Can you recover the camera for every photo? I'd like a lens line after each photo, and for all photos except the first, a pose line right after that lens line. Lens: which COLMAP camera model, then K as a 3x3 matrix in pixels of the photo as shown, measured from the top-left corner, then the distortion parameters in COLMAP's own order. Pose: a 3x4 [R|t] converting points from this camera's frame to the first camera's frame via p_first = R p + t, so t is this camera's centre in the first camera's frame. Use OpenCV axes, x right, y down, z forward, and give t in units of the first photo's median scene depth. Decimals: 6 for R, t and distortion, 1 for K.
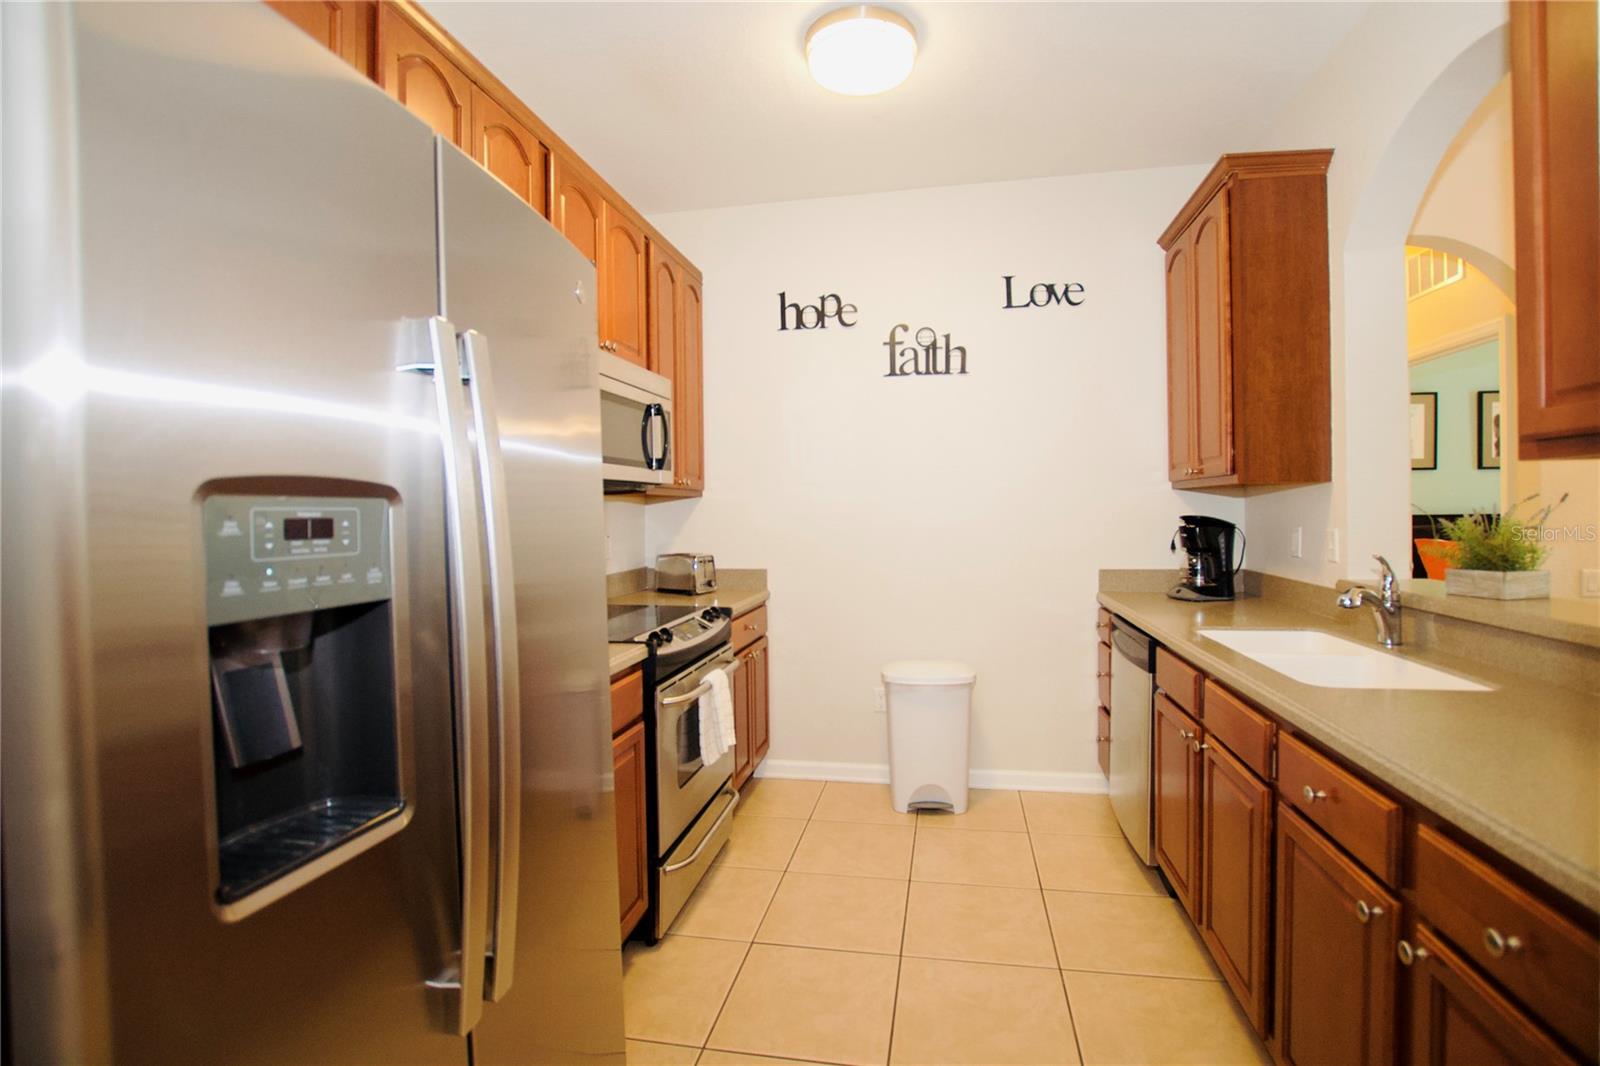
lens RADIAL K [[714.3, 0, 802.6], [0, 714.3, 526.0], [0, 0, 1]] dist [-0.001558, -0.000025]
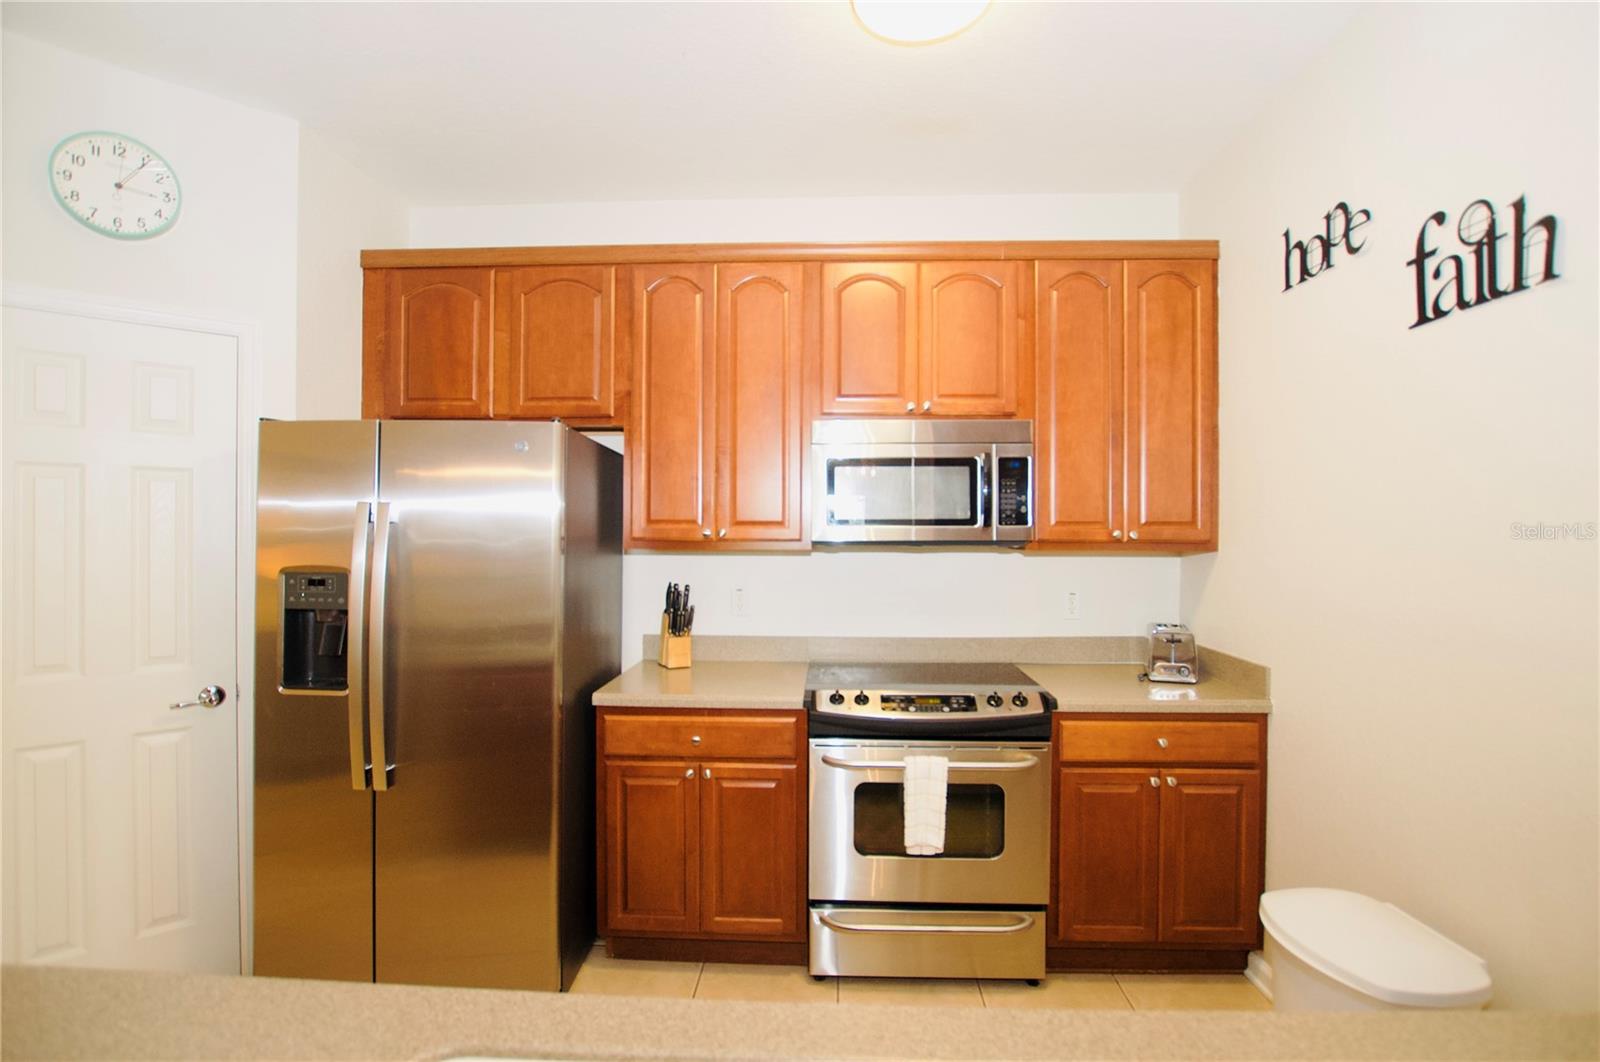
lens RADIAL K [[733.8, 0, 799.9], [0, 733.8, 532.4], [0, 0, 1]] dist [0.000916, 0.000185]
pose [[0.173536, 0.014230, -0.984725, 0.553534], [-0.029079, 0.999534, 0.009319, -0.060141], [0.984398, 0.027018, 0.173869, 0.499790]]
